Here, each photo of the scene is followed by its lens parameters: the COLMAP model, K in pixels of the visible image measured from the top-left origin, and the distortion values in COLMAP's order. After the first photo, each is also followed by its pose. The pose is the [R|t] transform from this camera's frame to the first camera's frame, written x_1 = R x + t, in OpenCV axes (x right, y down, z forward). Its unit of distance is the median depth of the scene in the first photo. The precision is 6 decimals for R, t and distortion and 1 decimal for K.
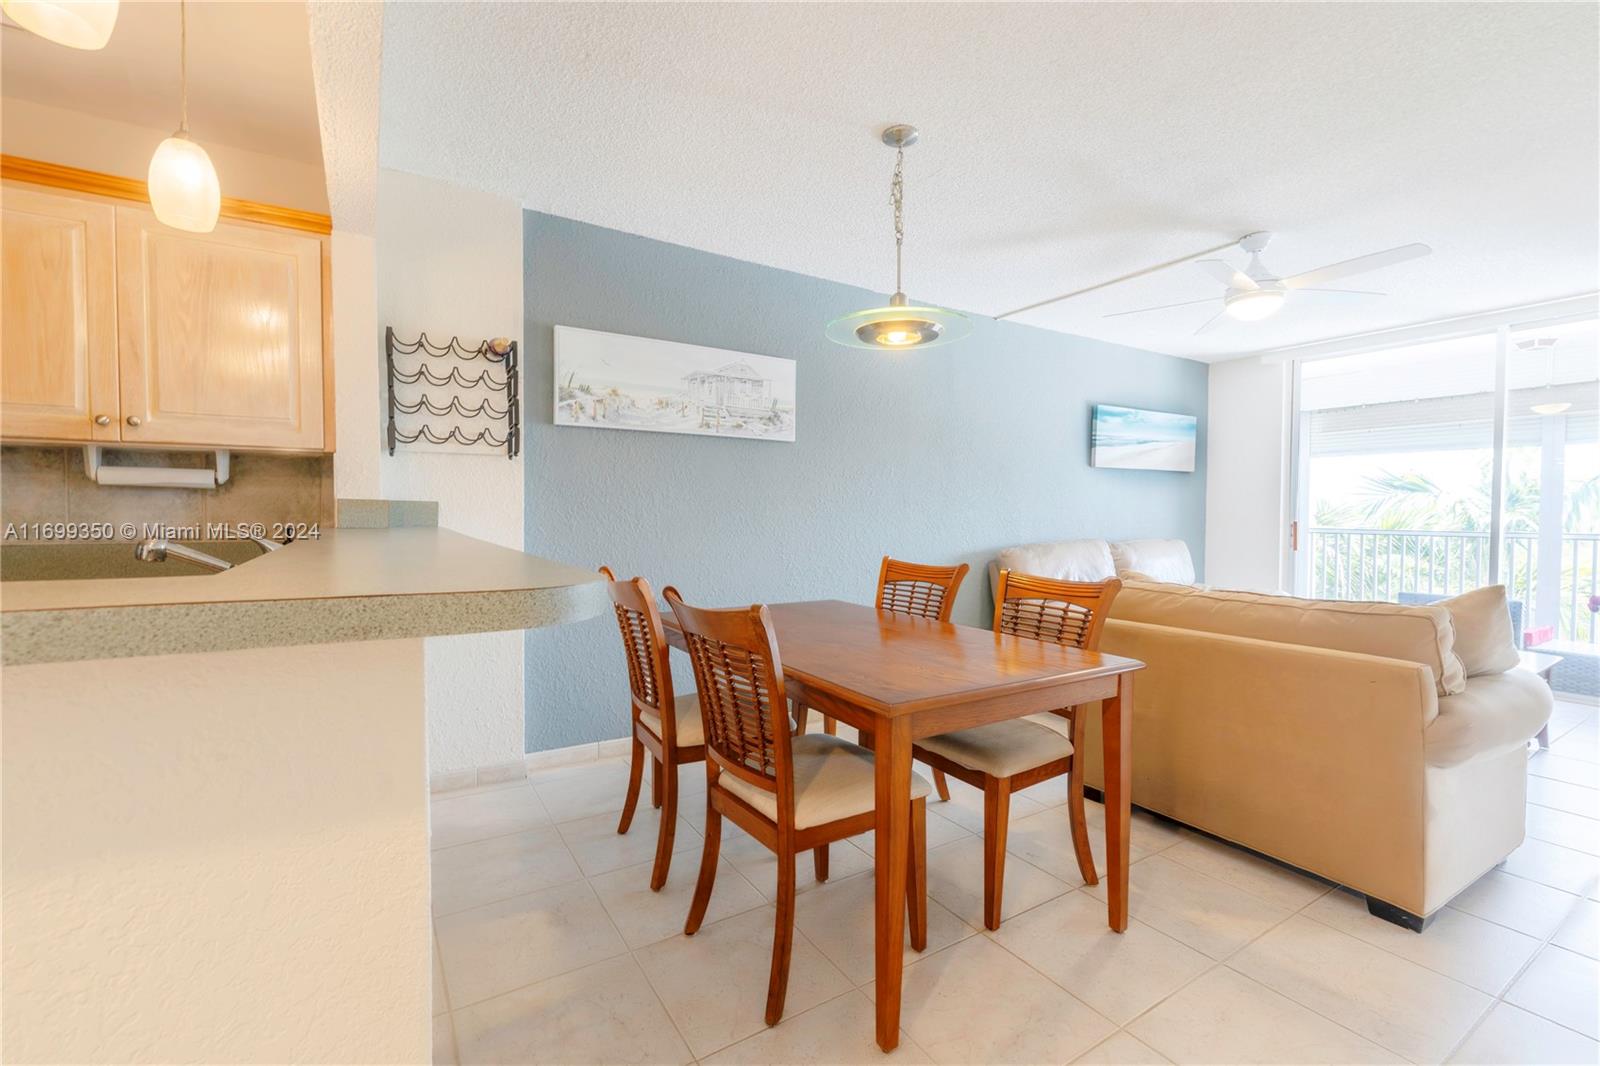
lens RADIAL K [[691.9, 0, 800.0], [0, 691.9, 533.0], [0, 0, 1]] dist [-0.000593, -0.000764]
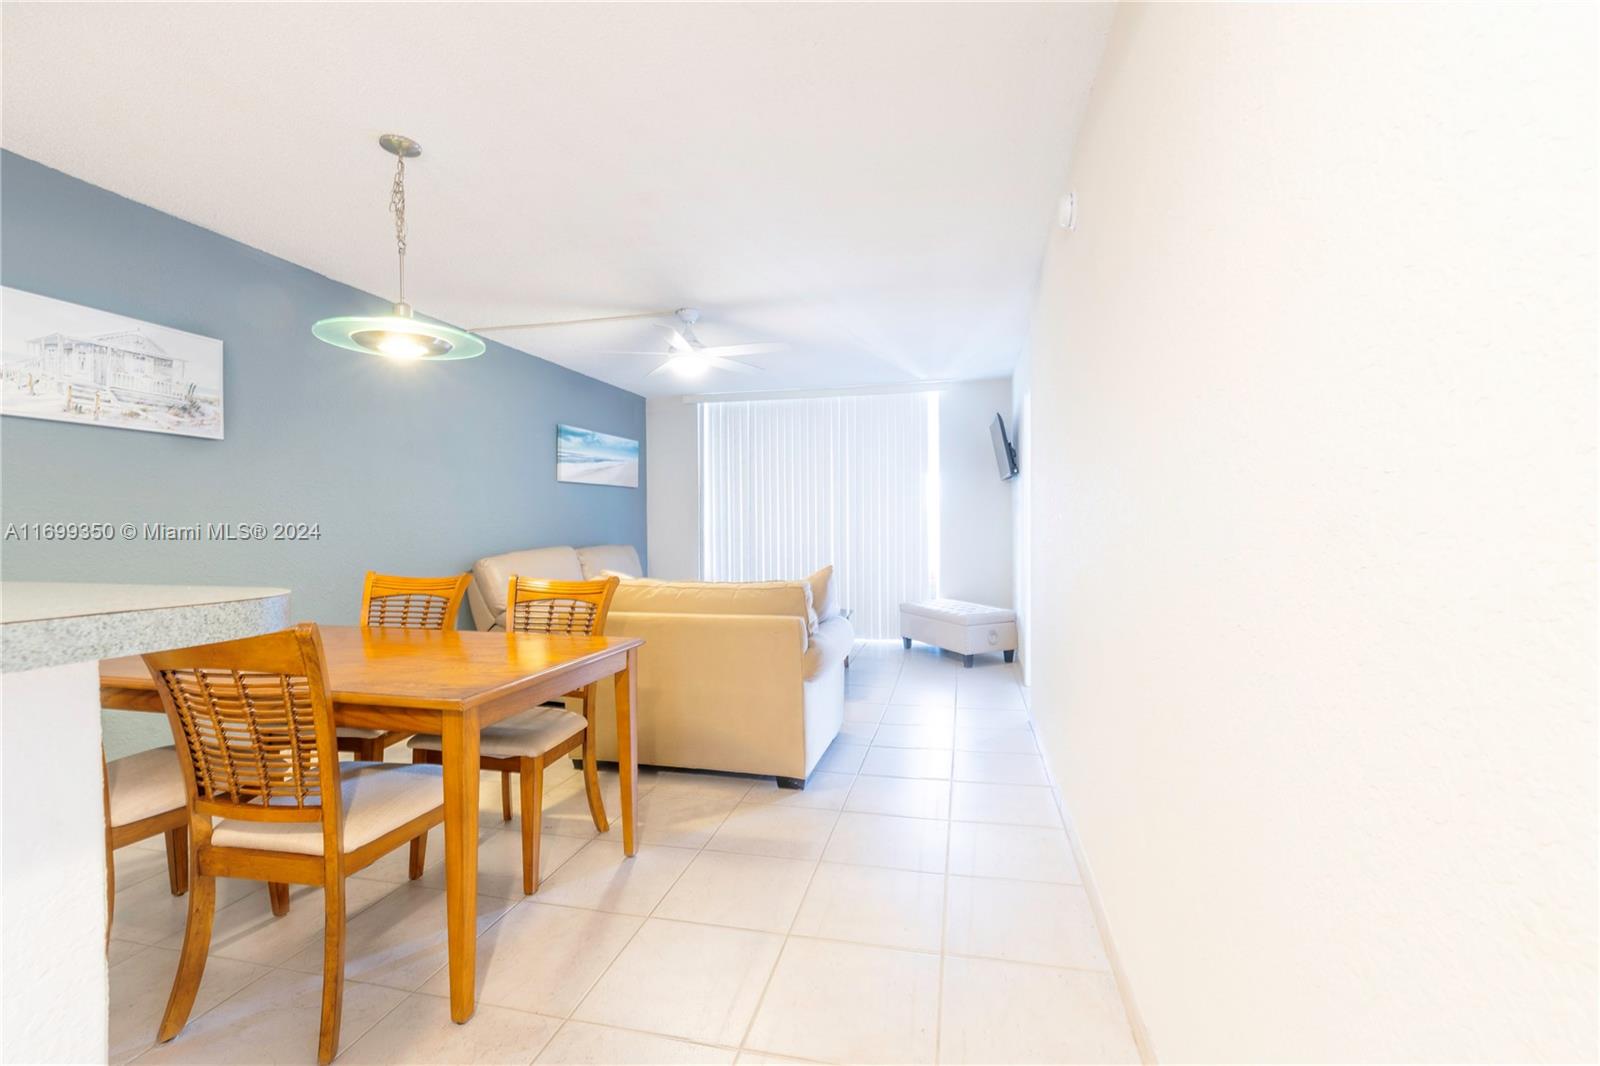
lens RADIAL K [[691.9, 0, 800.0], [0, 691.9, 533.0], [0, 0, 1]] dist [-0.000593, -0.000764]
pose [[0.715103, -0.019353, 0.698752, -0.164123], [0.029598, 0.999558, -0.002607, 0.002265], [-0.698393, 0.022546, 0.715360, -0.109072]]
